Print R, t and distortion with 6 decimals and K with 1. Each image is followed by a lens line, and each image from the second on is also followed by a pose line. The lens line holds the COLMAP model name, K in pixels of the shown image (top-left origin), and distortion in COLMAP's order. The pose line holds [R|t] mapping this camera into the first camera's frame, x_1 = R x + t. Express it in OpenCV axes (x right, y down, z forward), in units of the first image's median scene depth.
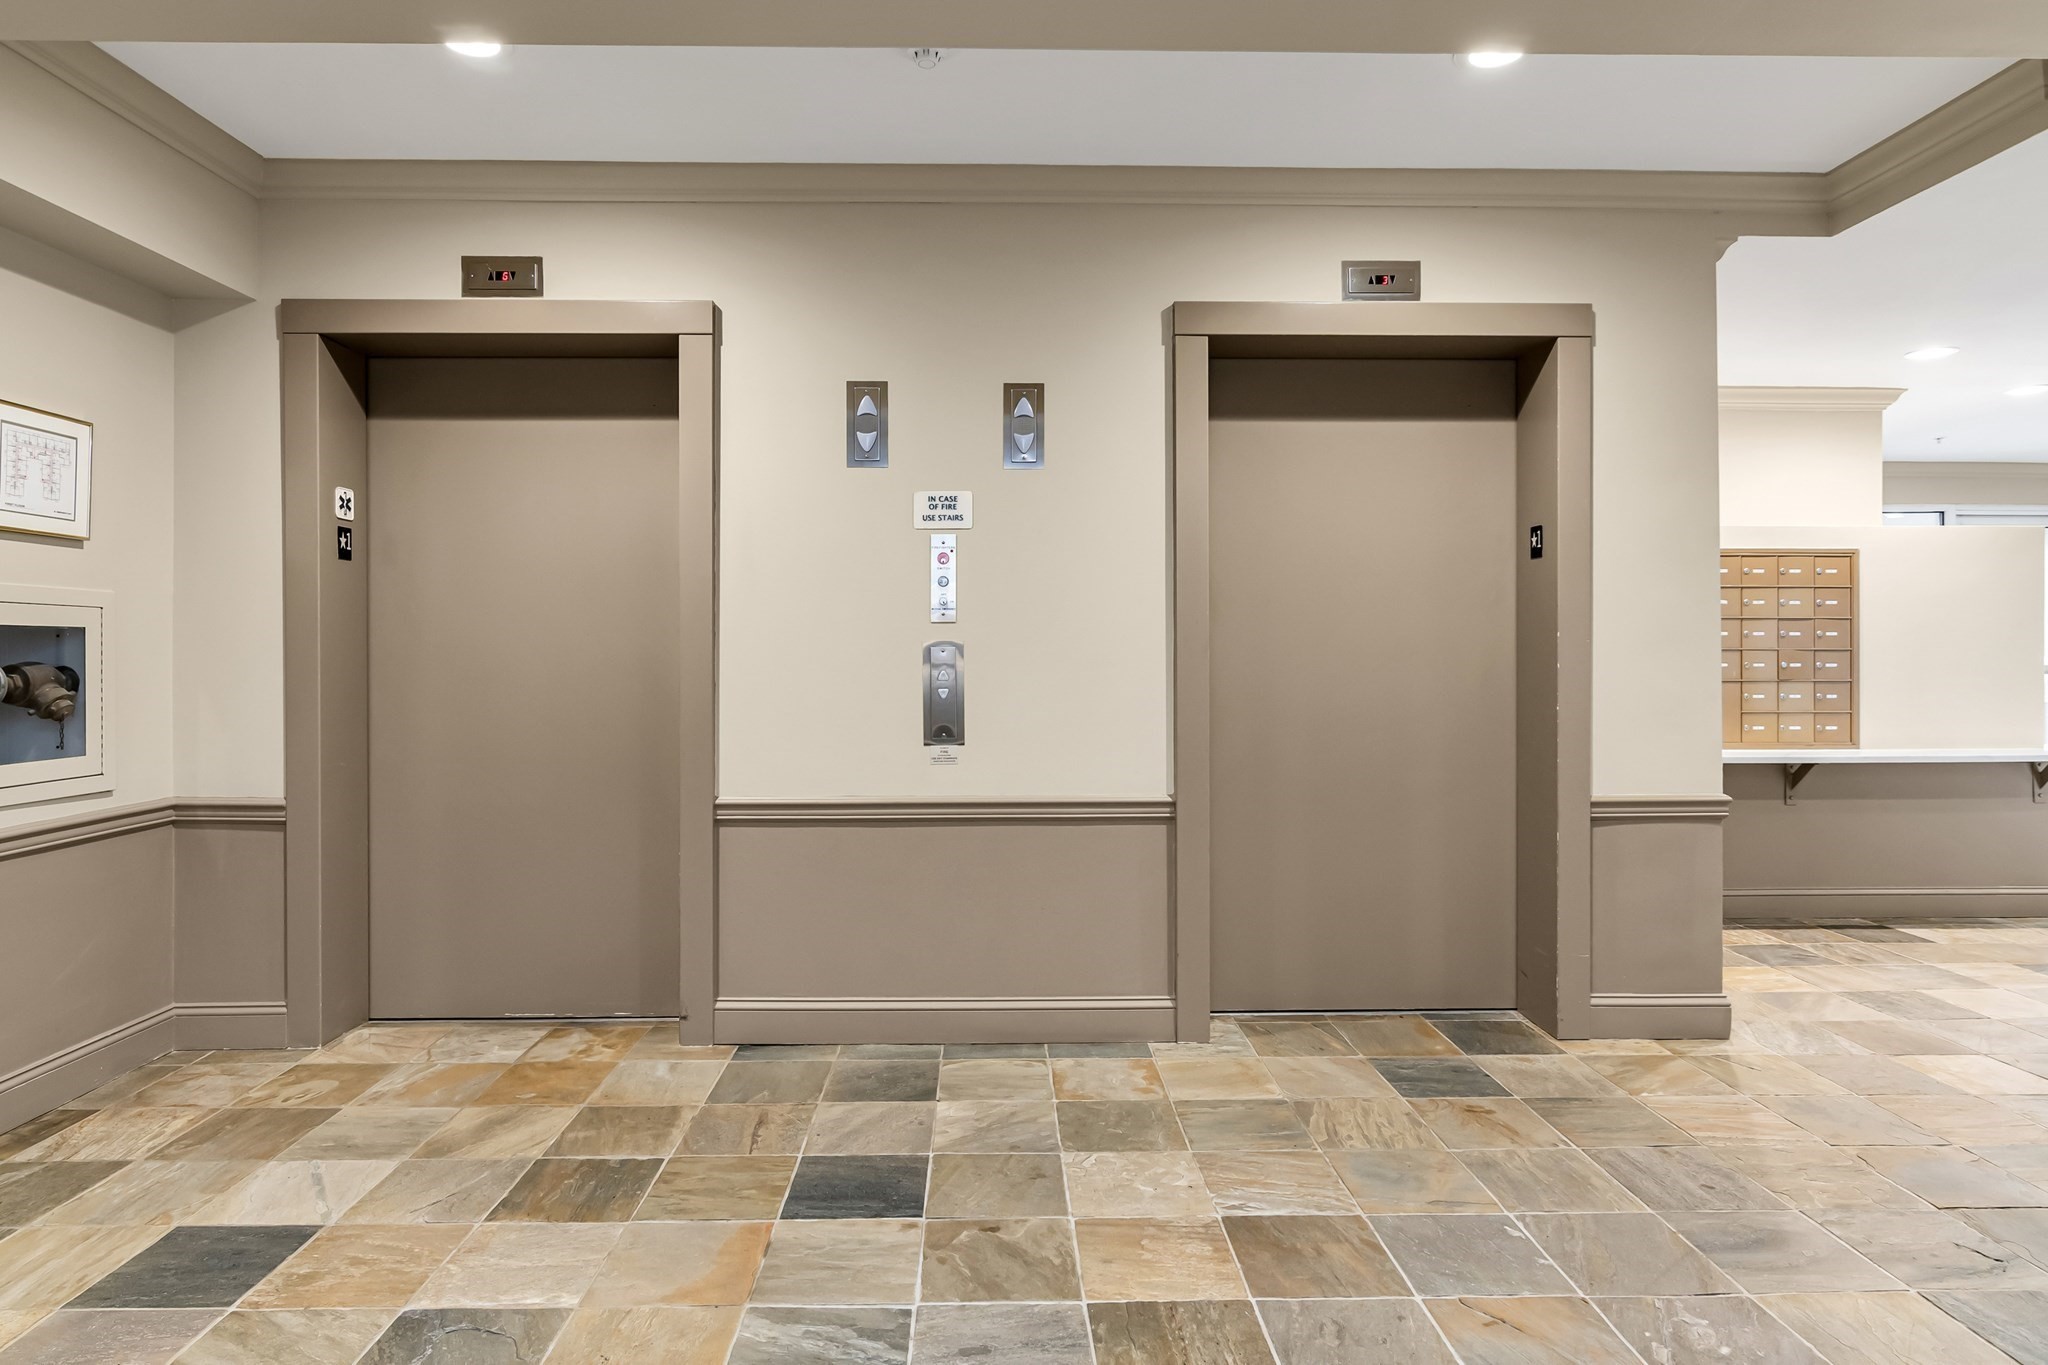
lens RADIAL K [[1146.0, 0, 1026.6], [0, 1146.0, 650.2], [0, 0, 1]] dist [0.000778, 0.000459]
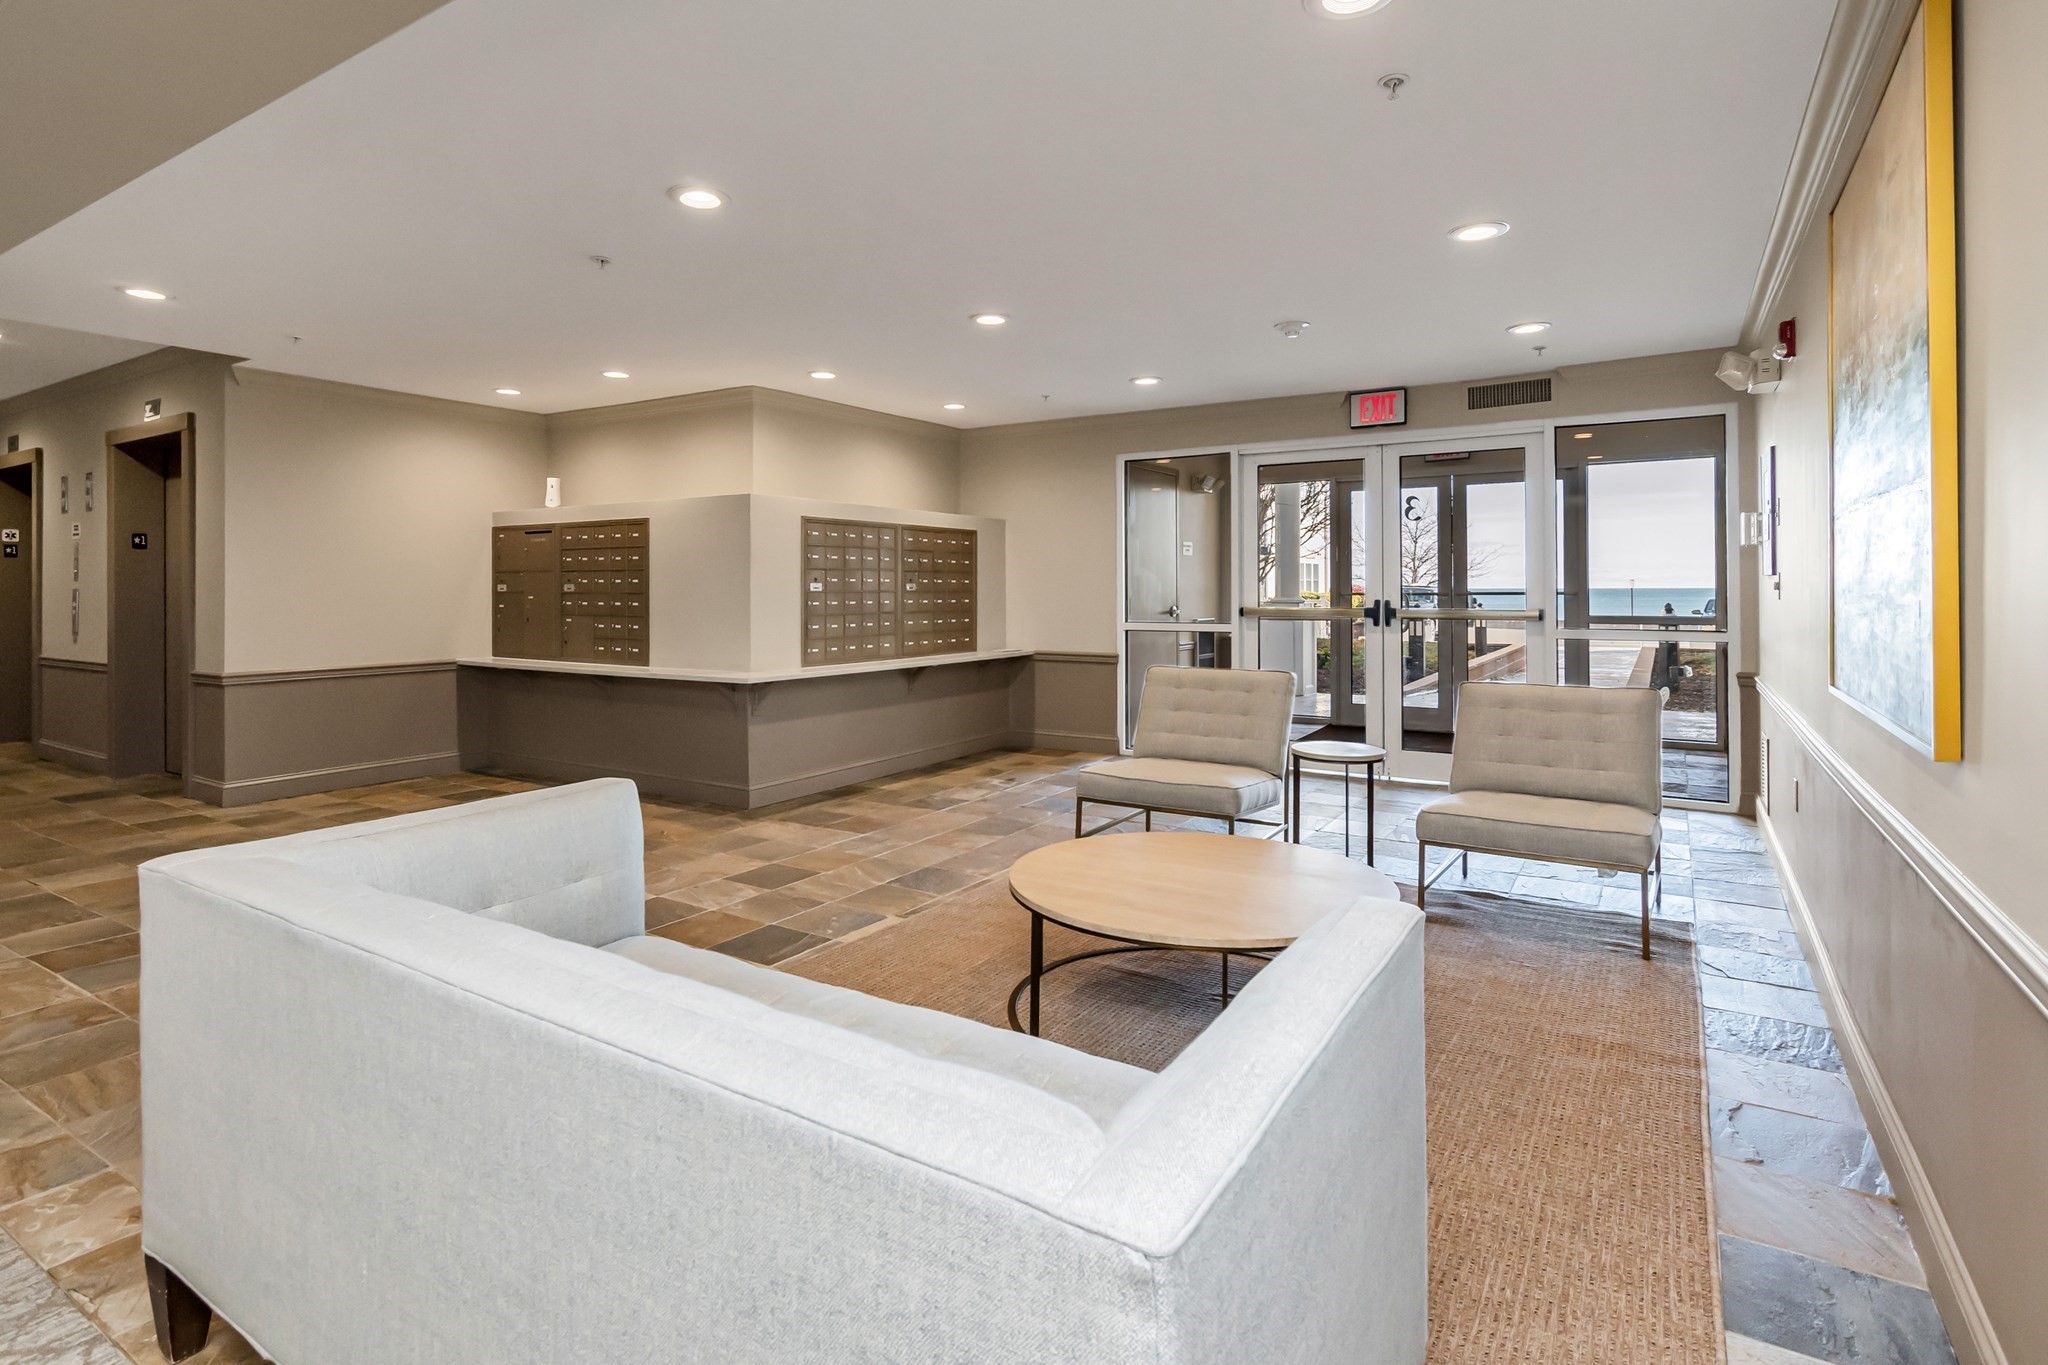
lens RADIAL K [[1020.4, 0, 1019.7], [0, 1020.4, 582.3], [0, 0, 1]] dist [0.001602, -0.013859]
pose [[0.827742, -0.000670, -0.561109, 1.756398], [0.000122, 0.999999, -0.001014, -0.011704], [0.561109, 0.000770, 0.827742, 0.257698]]
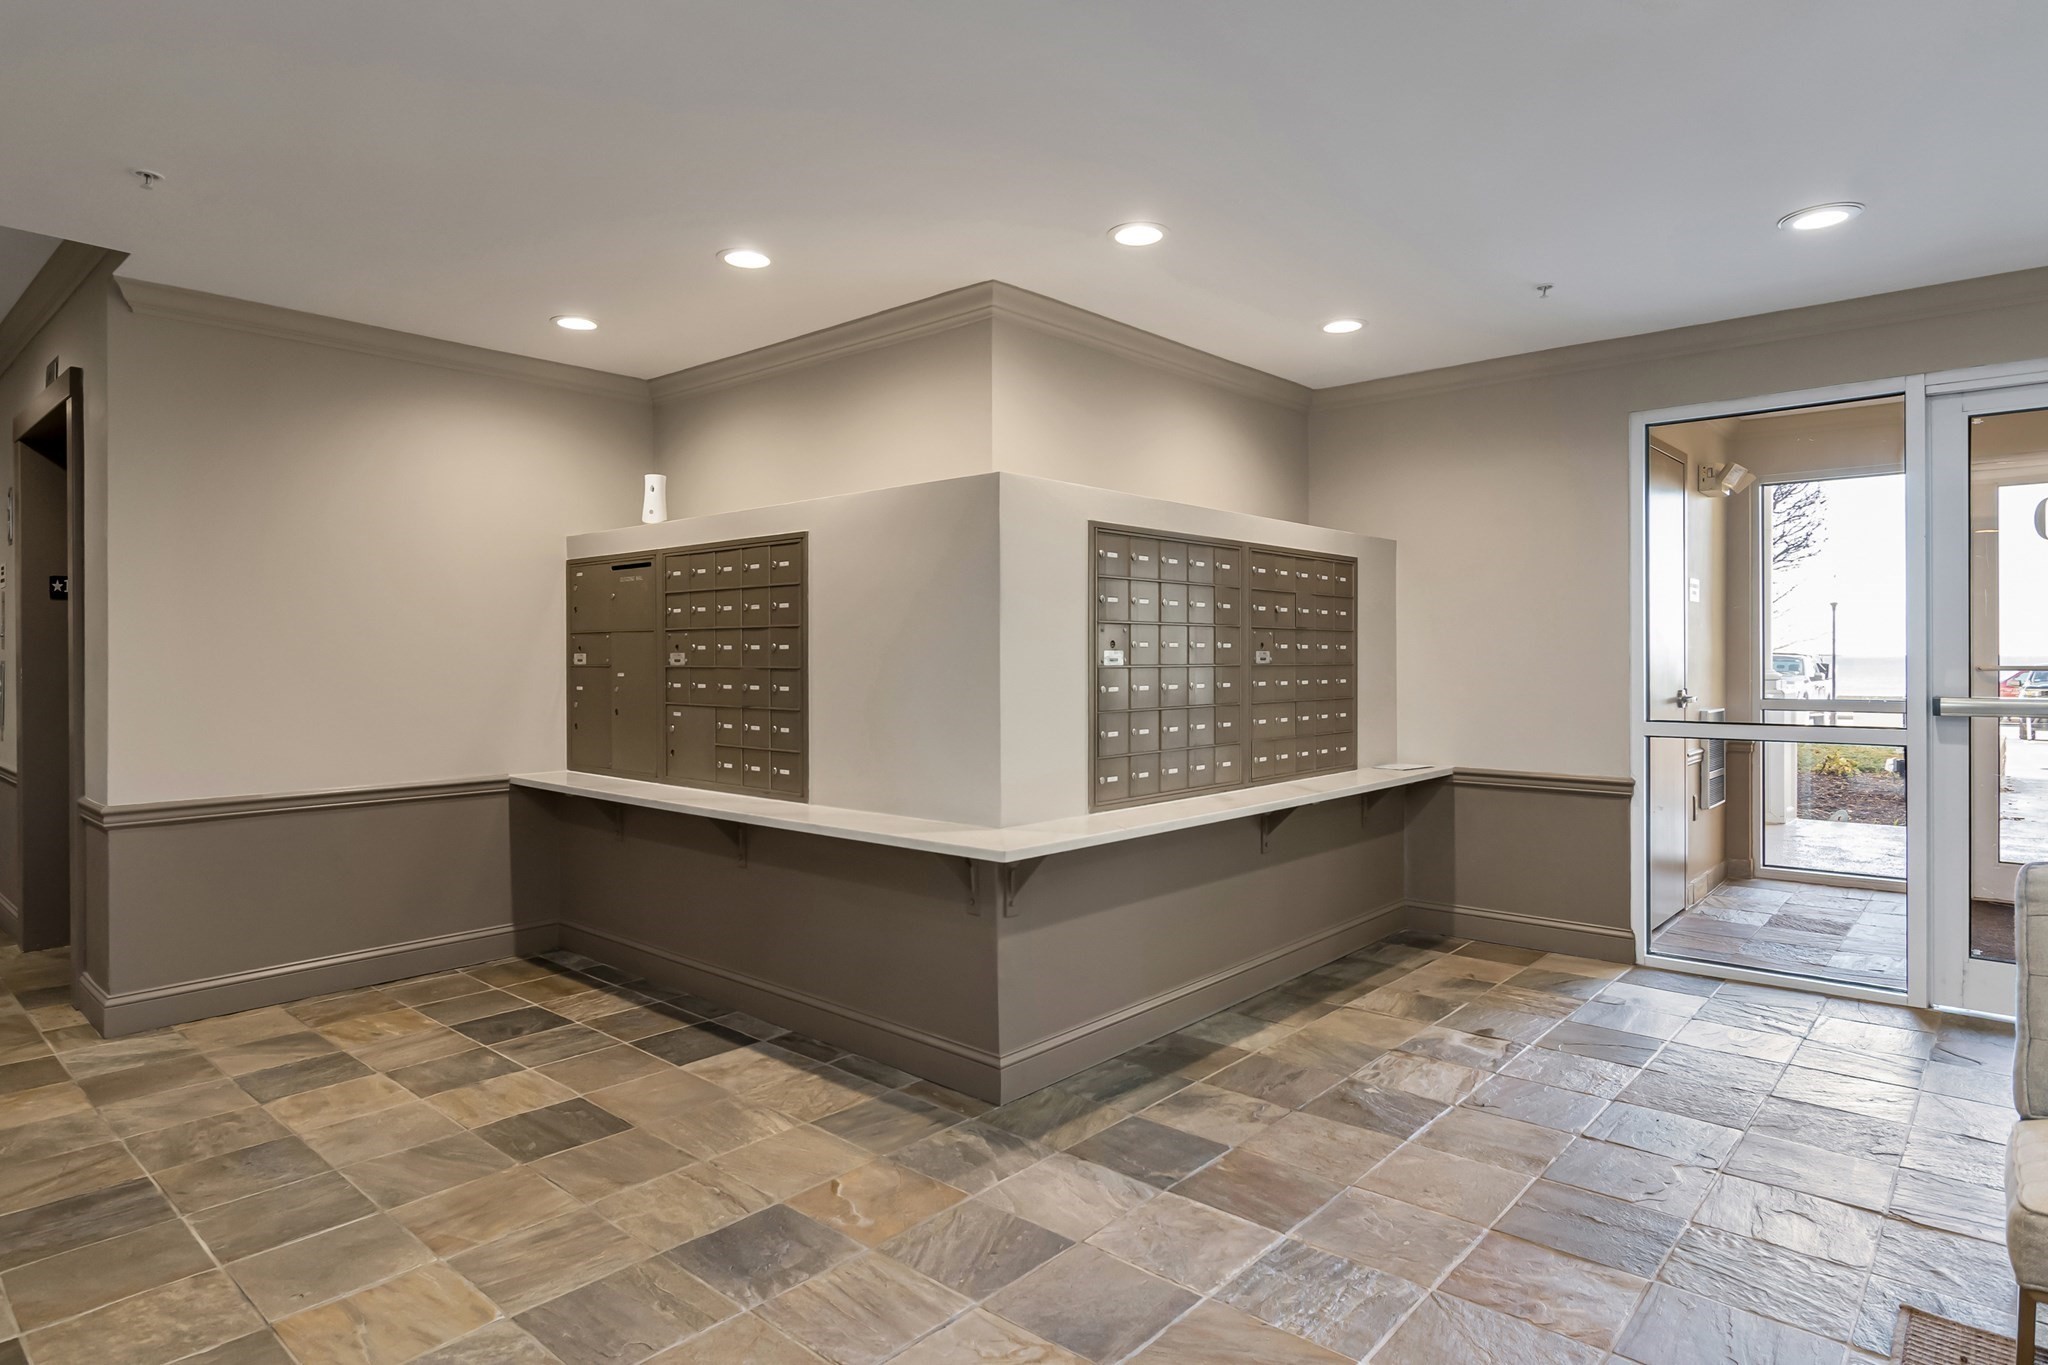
lens RADIAL K [[1146.0, 0, 1026.6], [0, 1146.0, 650.2], [0, 0, 1]] dist [0.000778, 0.000459]
pose [[0.724501, -0.001412, -0.689272, 1.334731], [0.001611, 0.999999, -0.000355, -0.012021], [0.689272, -0.000853, 0.724502, 0.567423]]
